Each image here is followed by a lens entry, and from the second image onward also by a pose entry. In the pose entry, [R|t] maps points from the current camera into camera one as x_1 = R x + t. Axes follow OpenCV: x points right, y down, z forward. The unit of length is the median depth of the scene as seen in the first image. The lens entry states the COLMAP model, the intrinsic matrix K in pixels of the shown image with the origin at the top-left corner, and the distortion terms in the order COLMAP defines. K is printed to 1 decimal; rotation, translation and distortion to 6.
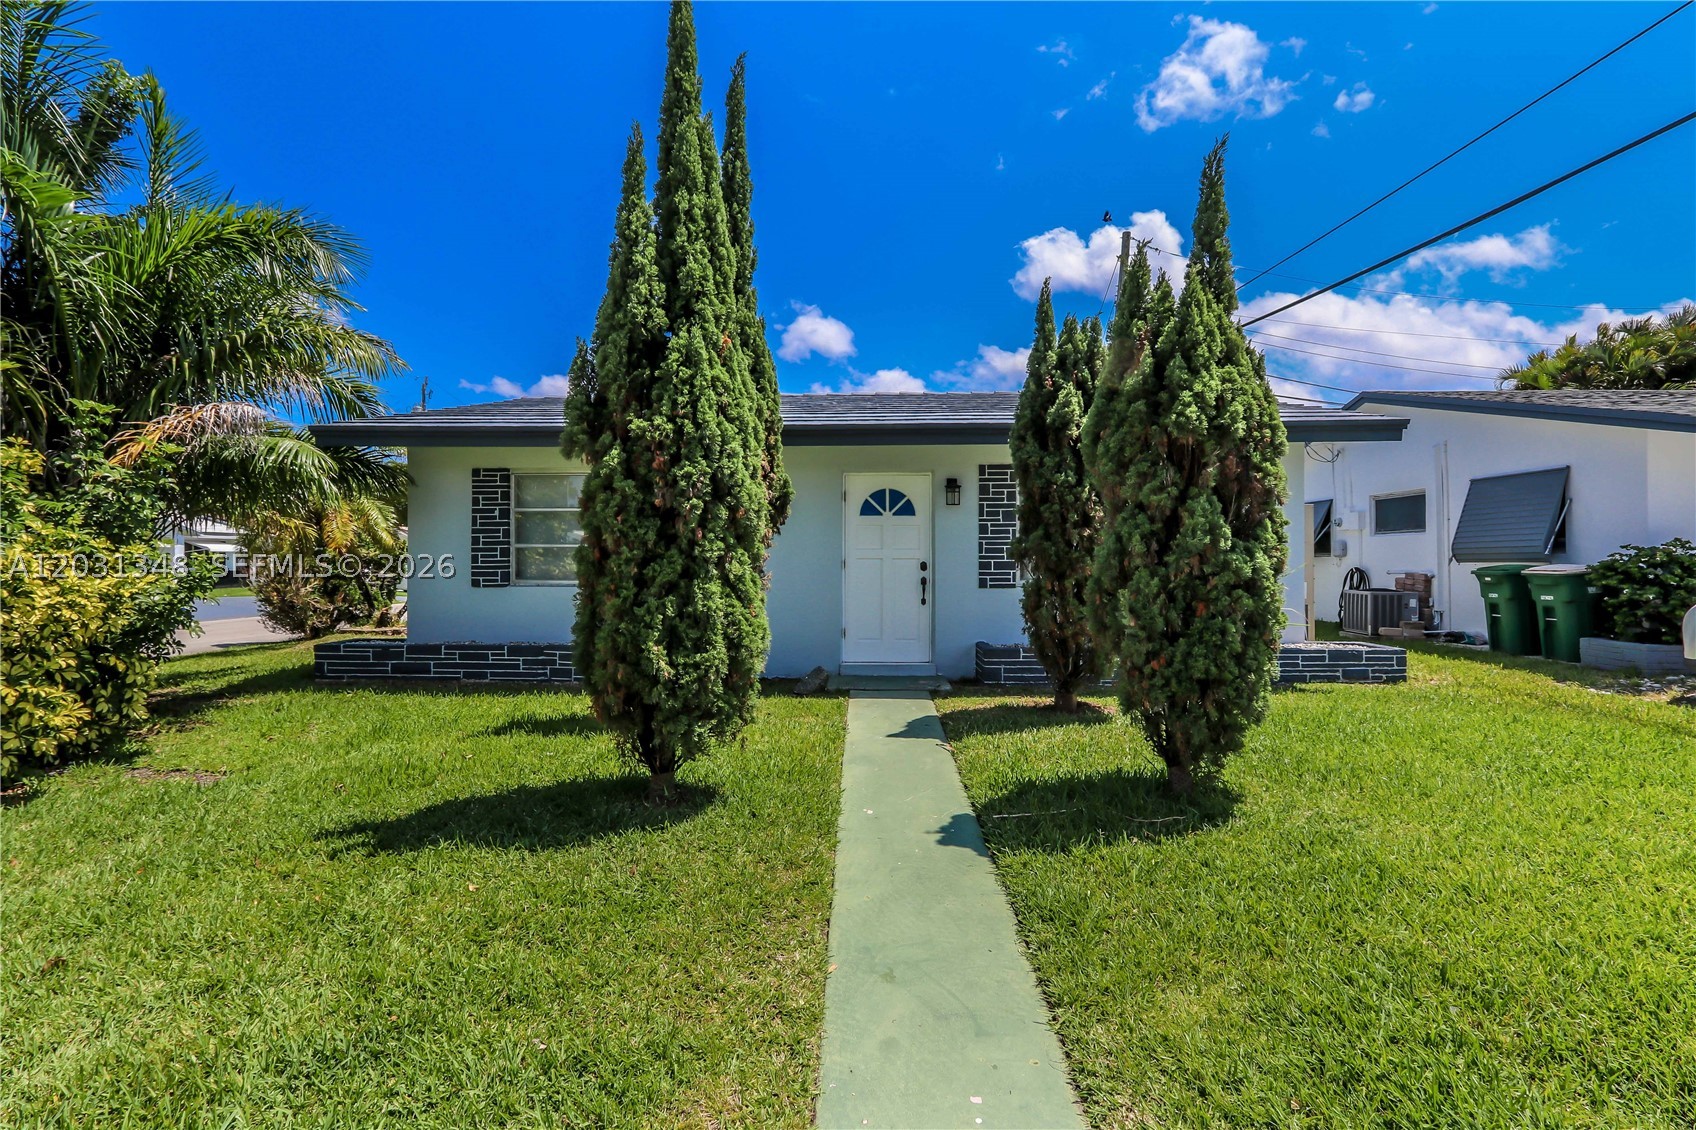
lens RADIAL K [[828.5, 0, 808.9], [0, 828.5, 571.1], [0, 0, 1]] dist [-0.000947, 0.000030]
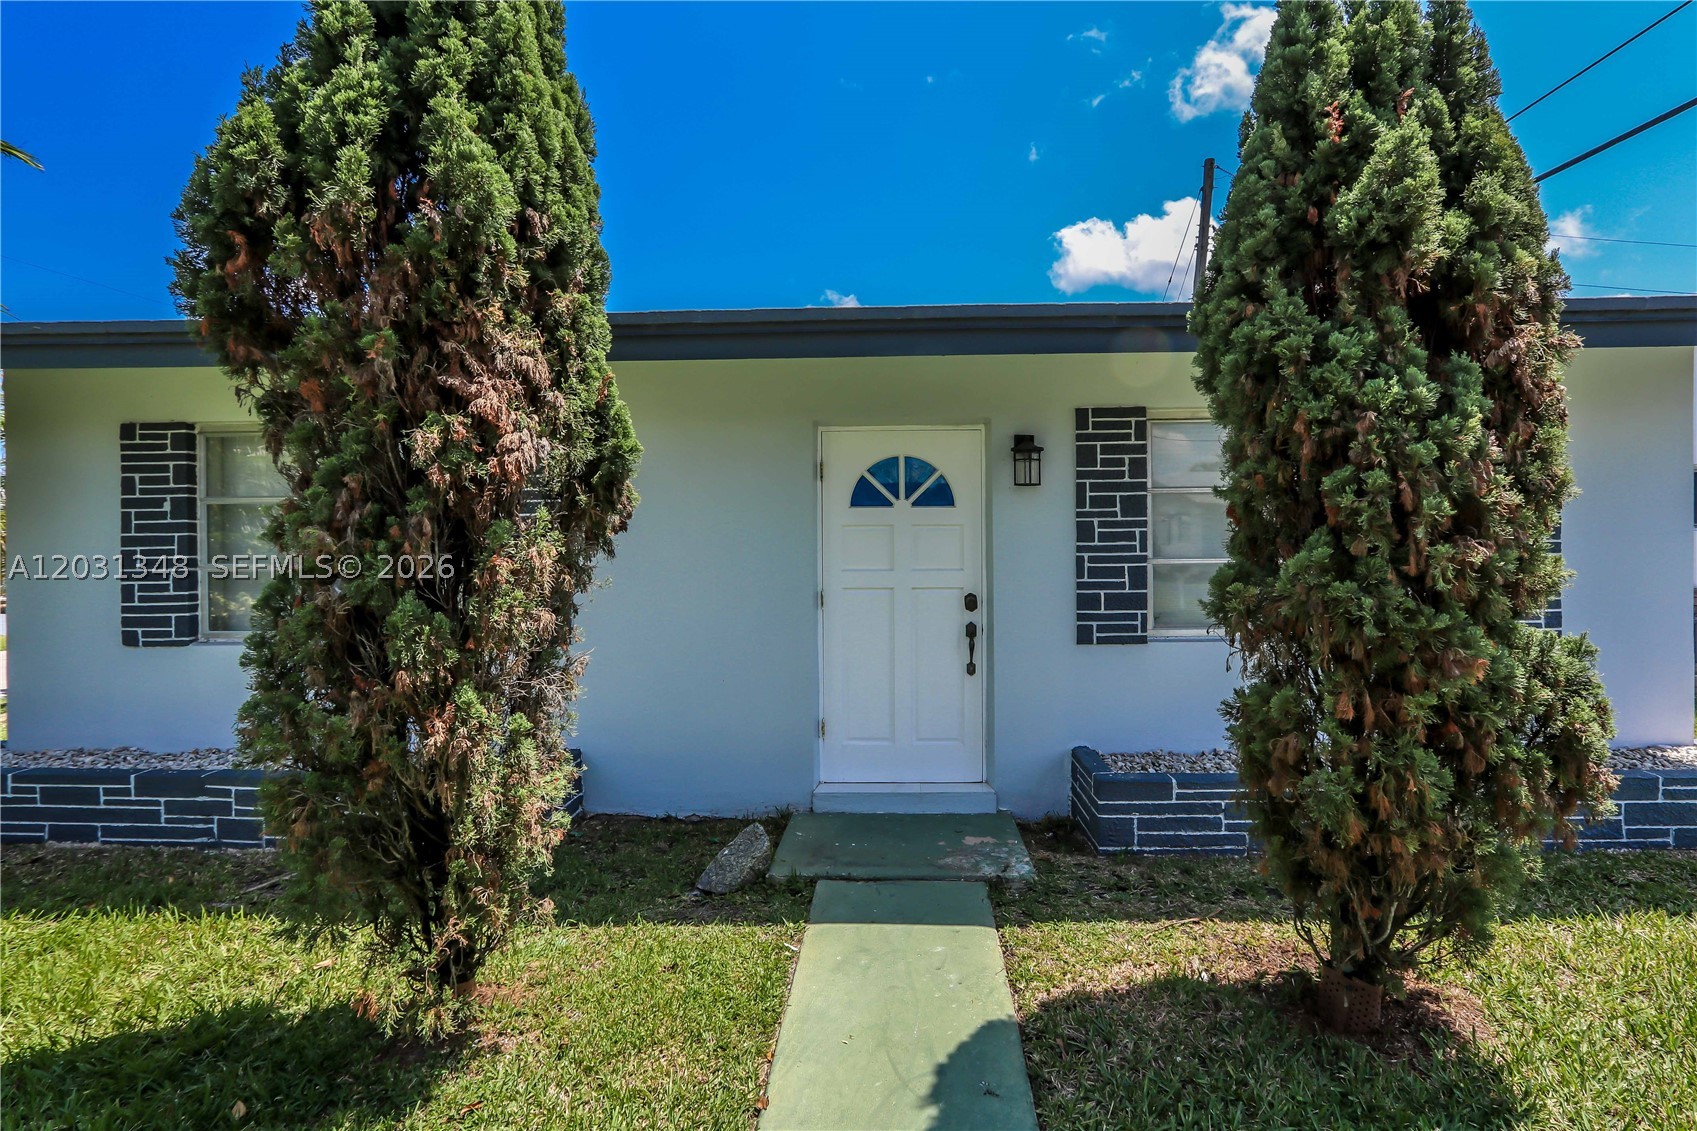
lens RADIAL K [[861.0, 0, 848.5], [0, 861.0, 565.5], [0, 0, 1]] dist [-0.001266, 0.000286]
pose [[0.999965, -0.007038, 0.004457, 0.059992], [0.007036, 0.999975, 0.000594, -0.031119], [-0.004461, -0.000563, 0.999990, 0.465784]]
